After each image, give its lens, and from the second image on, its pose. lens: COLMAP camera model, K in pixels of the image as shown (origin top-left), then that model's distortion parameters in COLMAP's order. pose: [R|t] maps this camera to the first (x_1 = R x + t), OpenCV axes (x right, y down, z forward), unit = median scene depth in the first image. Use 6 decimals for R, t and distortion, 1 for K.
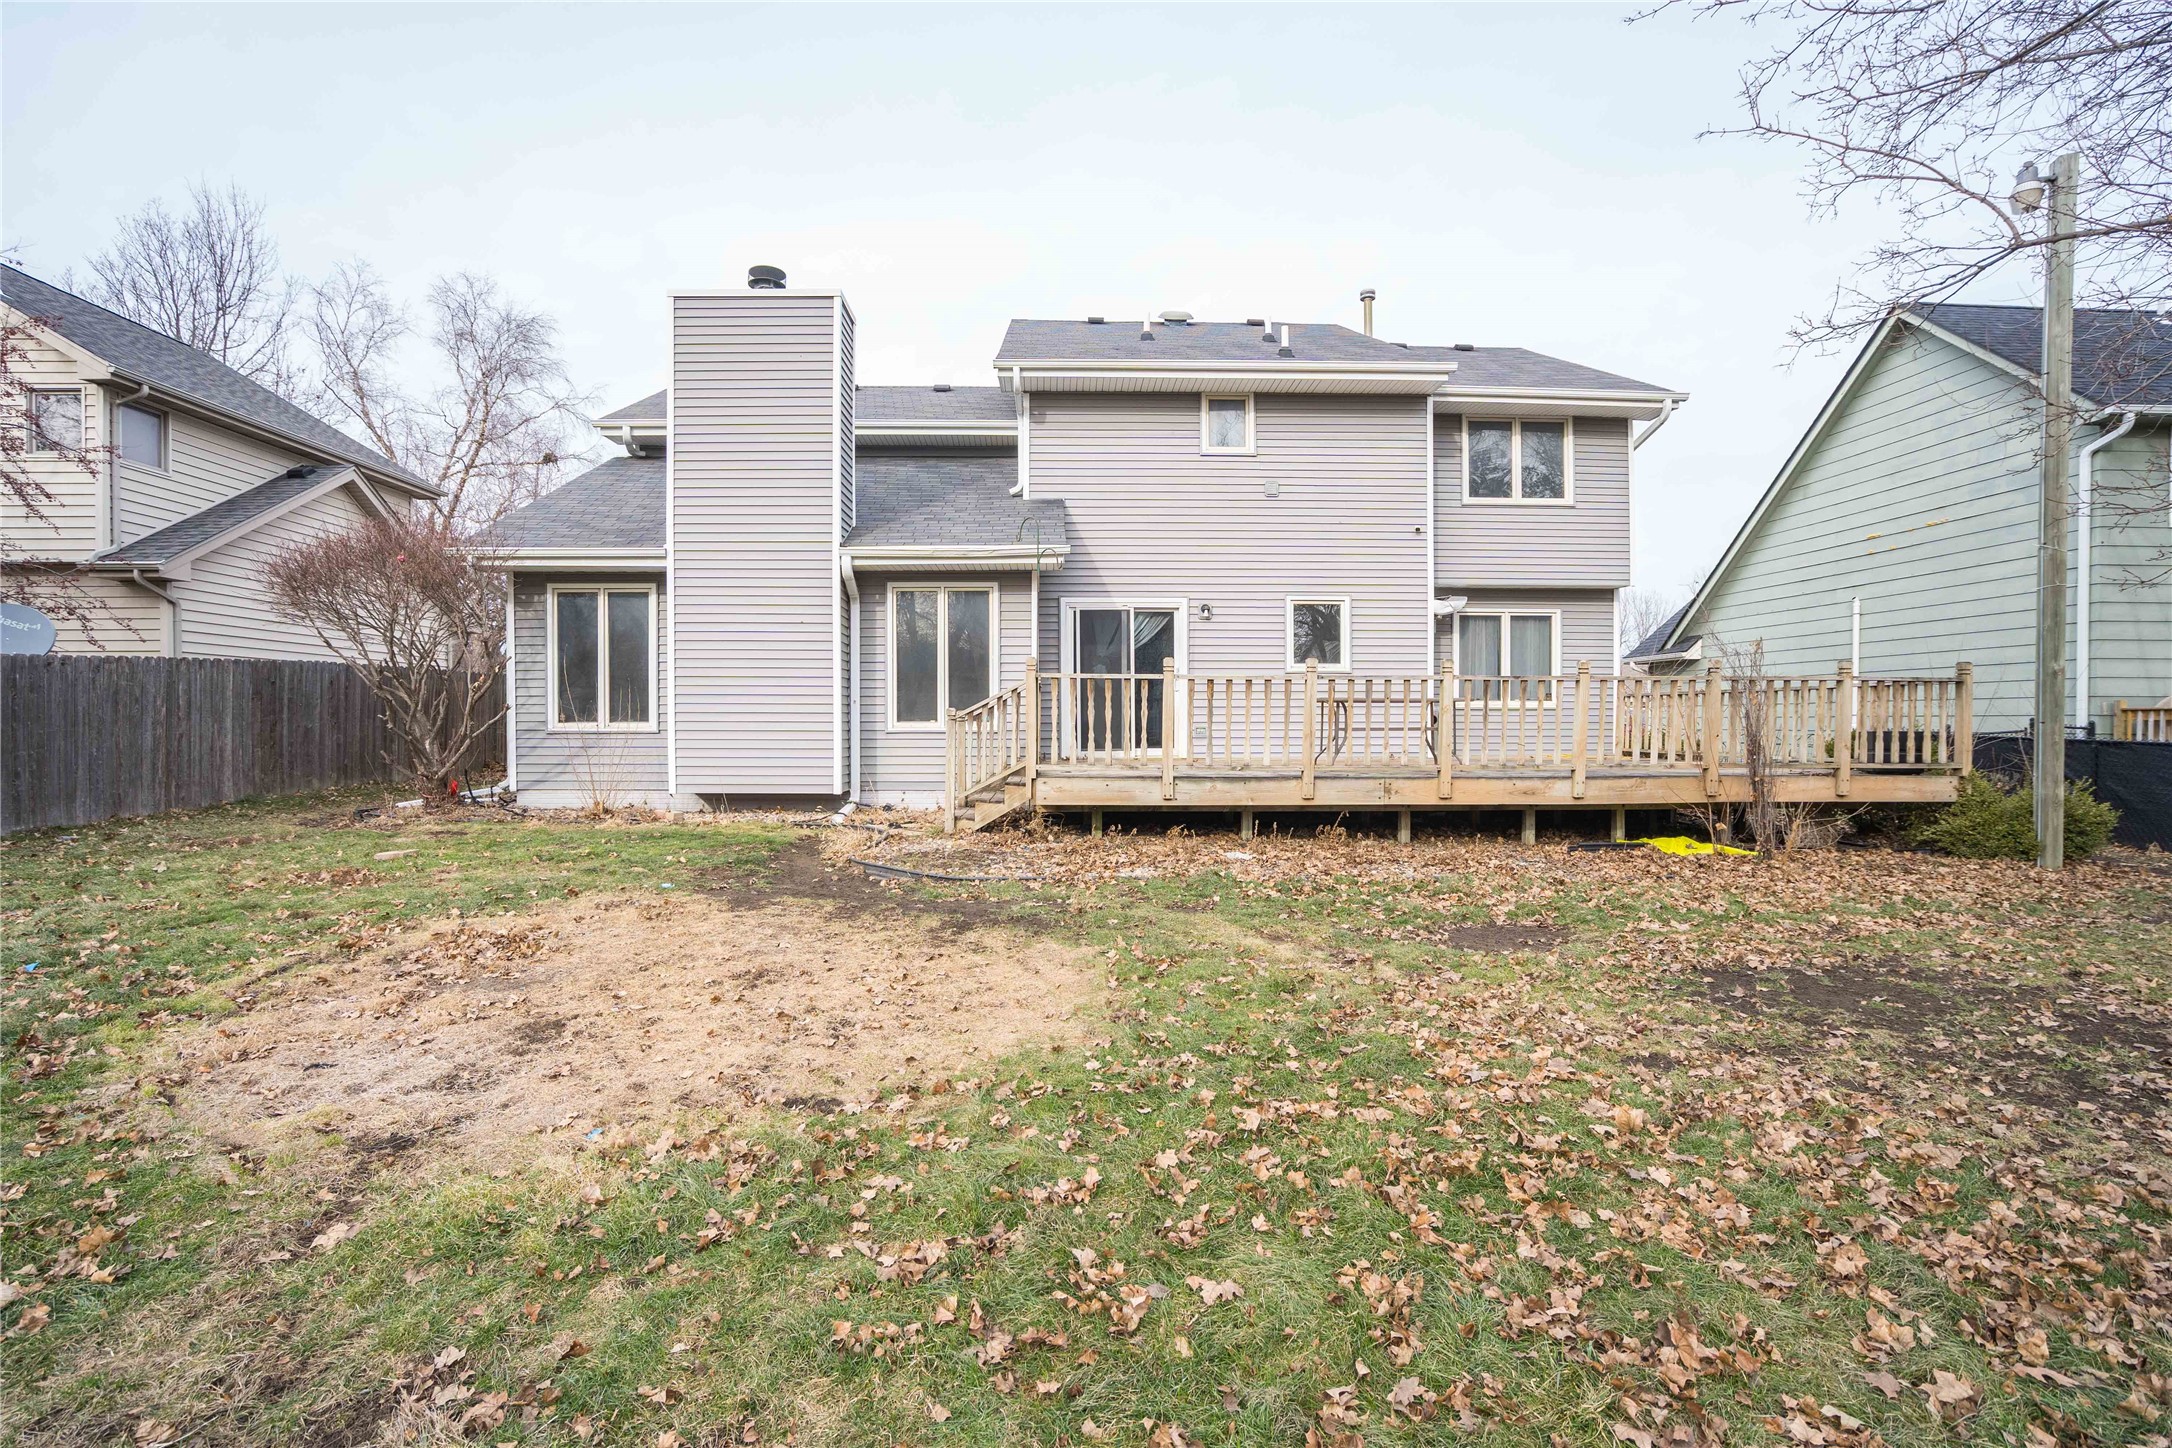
lens RADIAL K [[1030.4, 0, 1086.0], [0, 1030.4, 724.0], [0, 0, 1]] dist [-0.053279, 0.024452]
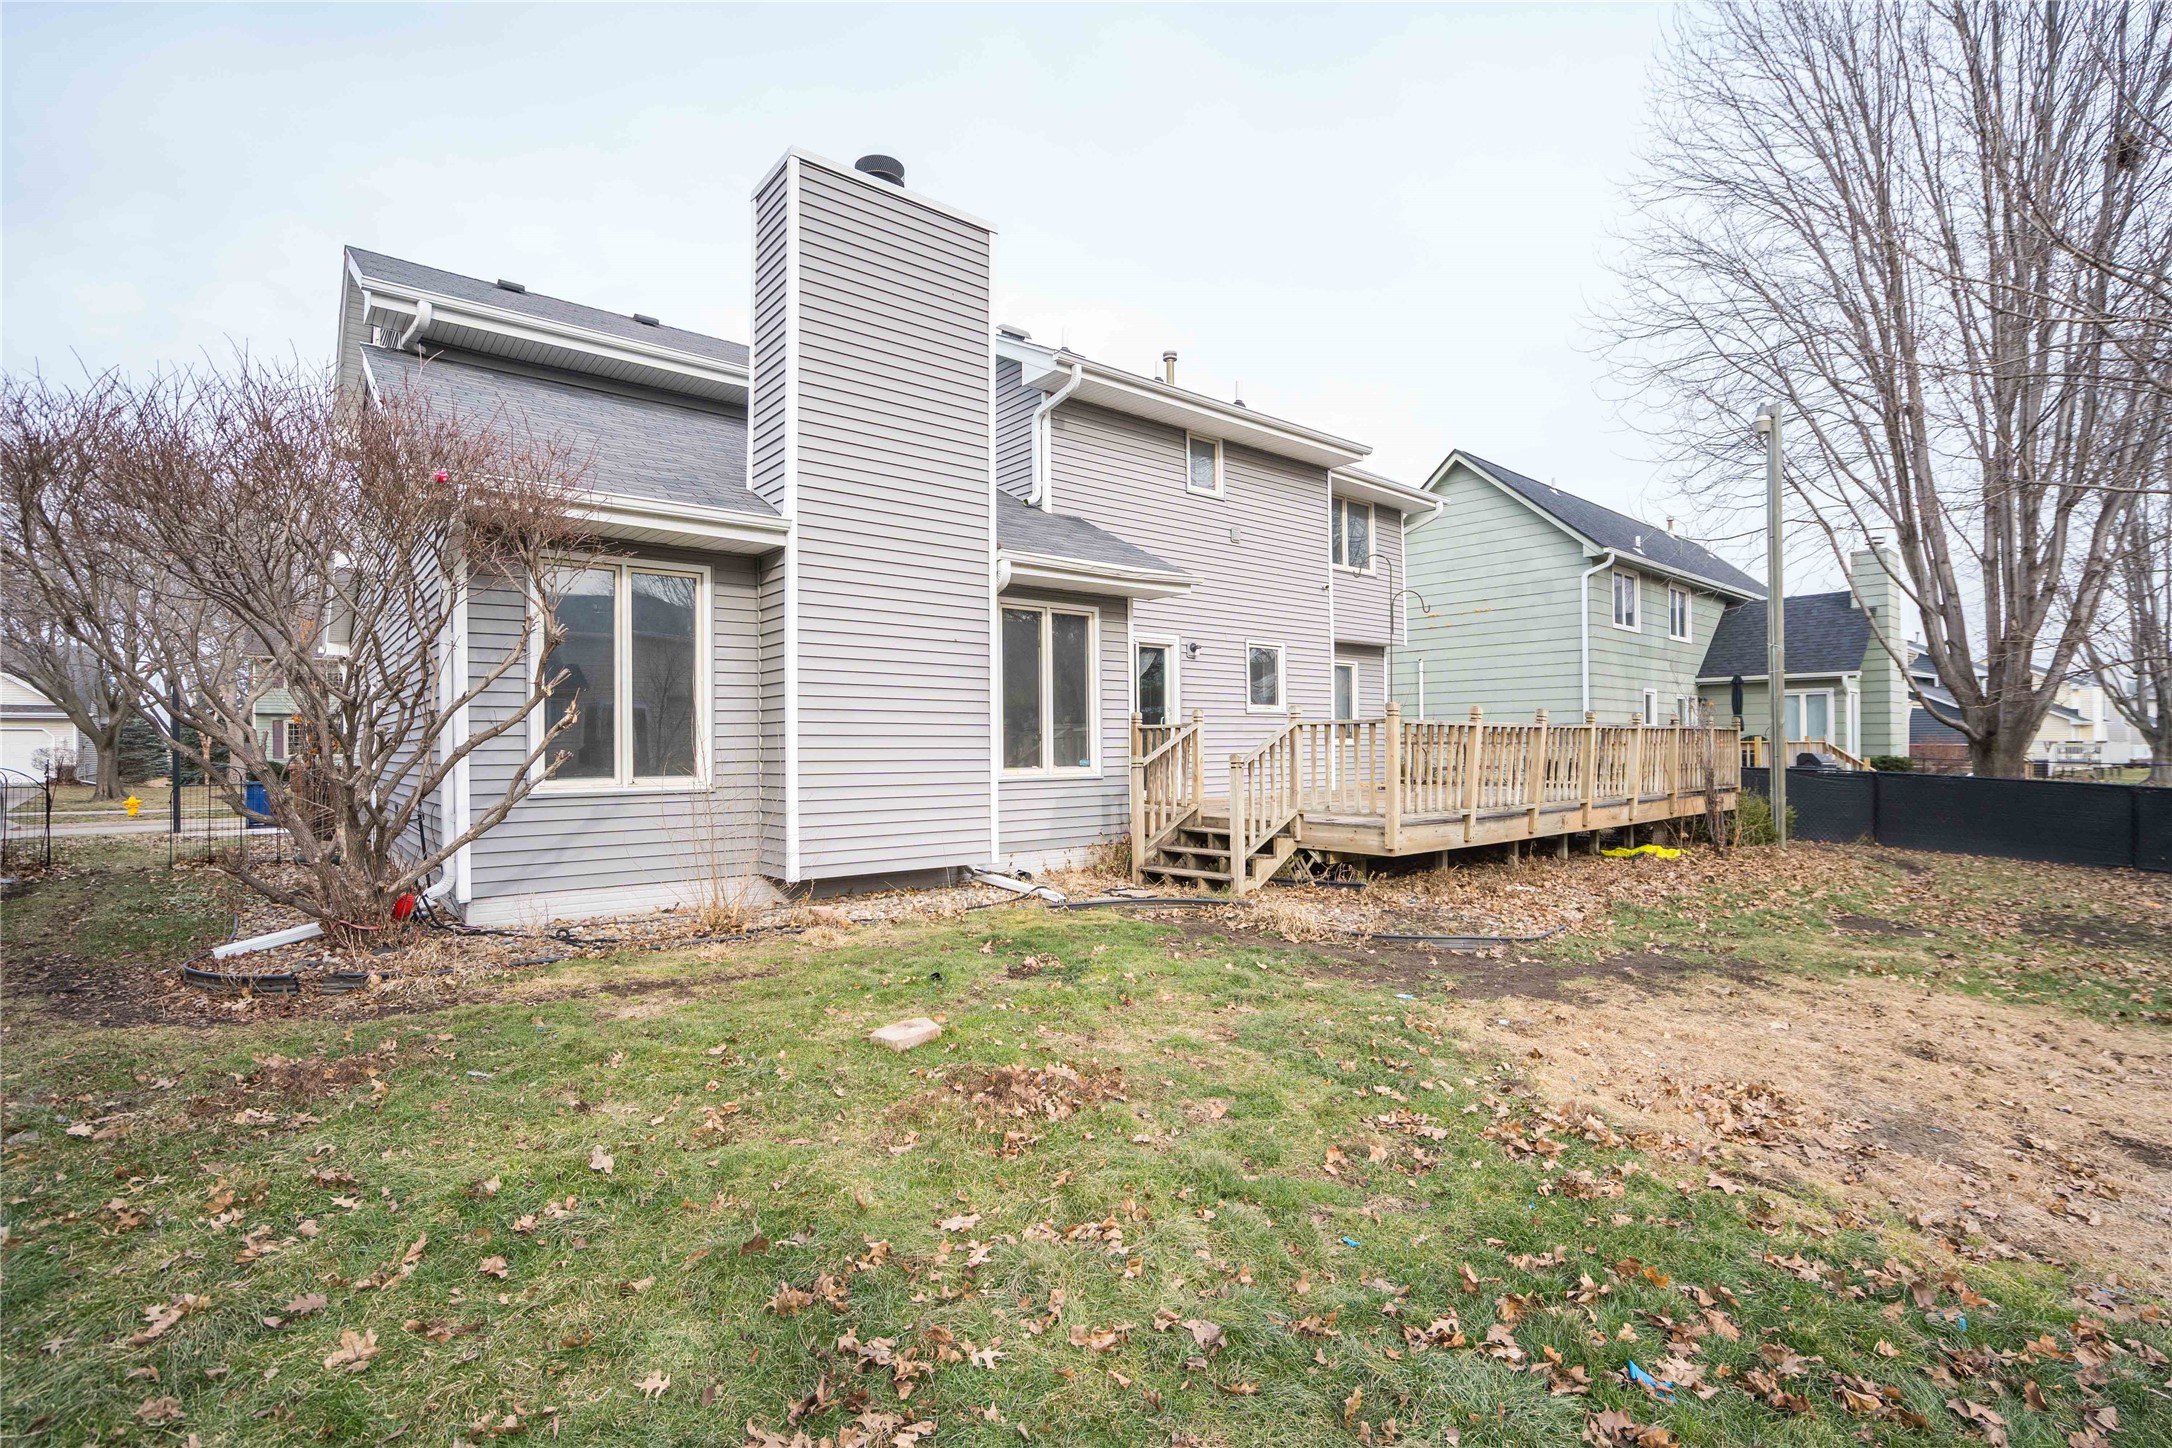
lens RADIAL K [[1009.6, 0, 1089.1], [0, 1009.6, 730.9], [0, 0, 1]] dist [-0.024331, 0.010660]
pose [[0.781119, 0.004212, 0.624369, -0.571160], [0.006465, 0.999869, -0.014833, -0.017573], [-0.624349, 0.015623, 0.780989, 0.301429]]
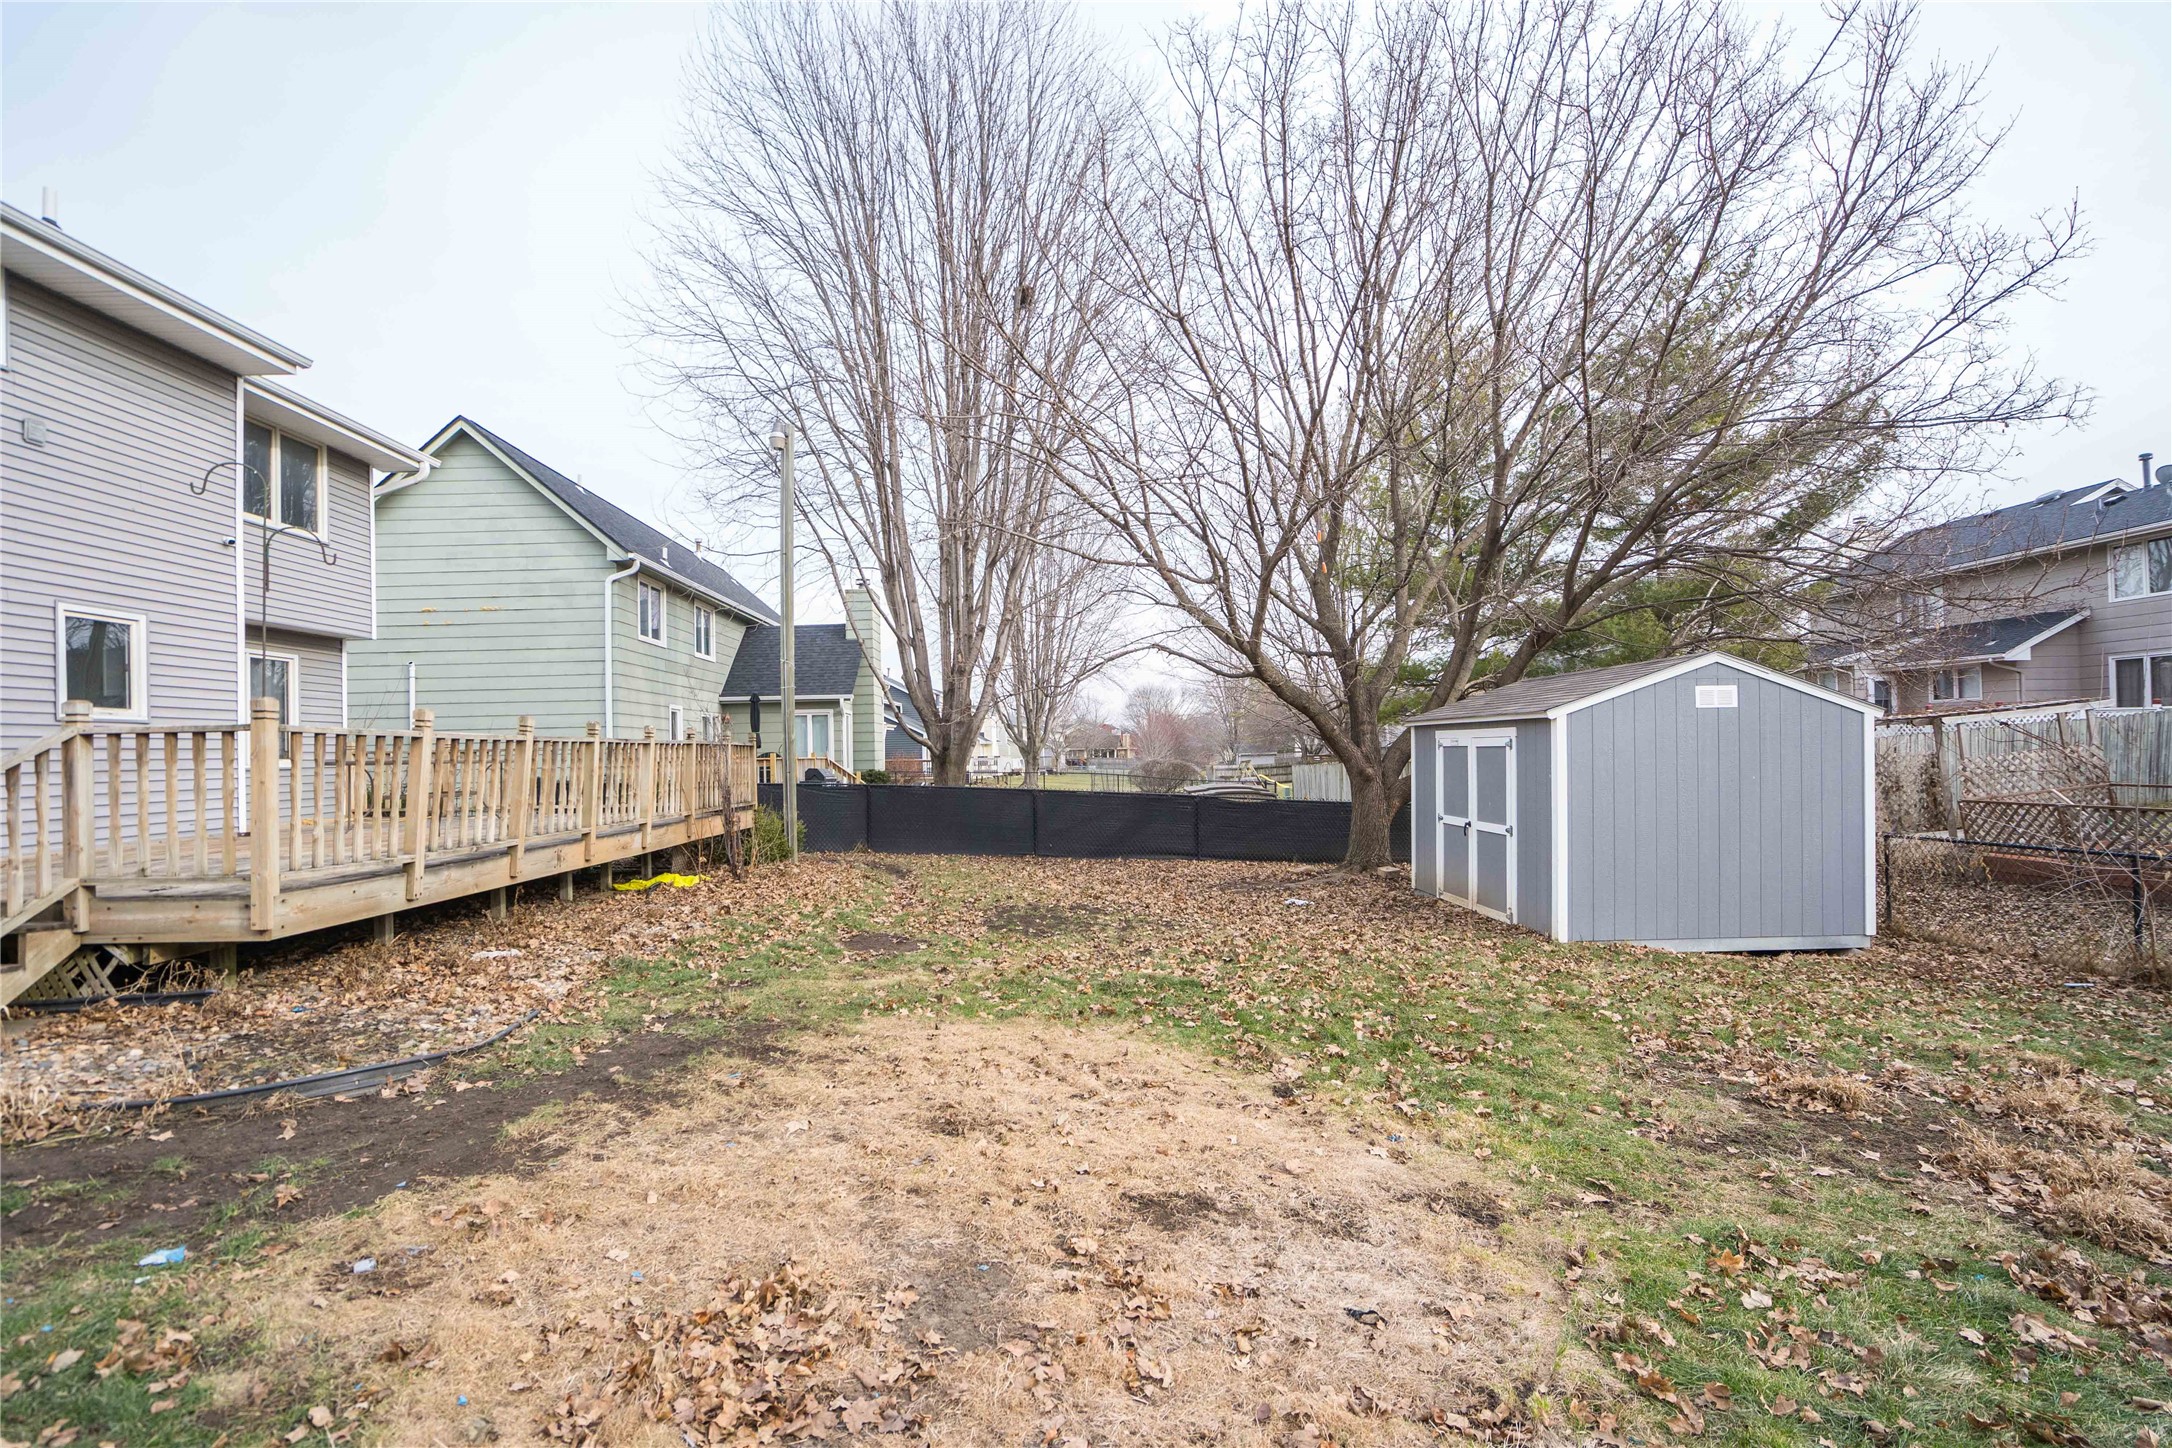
lens RADIAL K [[1010.9, 0, 1078.9], [0, 1010.9, 720.0], [0, 0, 1]] dist [-0.001425, 0.000799]
pose [[0.013262, 0.032961, 0.999369, -0.434382], [0.020704, 0.999233, -0.033232, -0.015019], [-0.999698, 0.021132, 0.012569, 0.345146]]
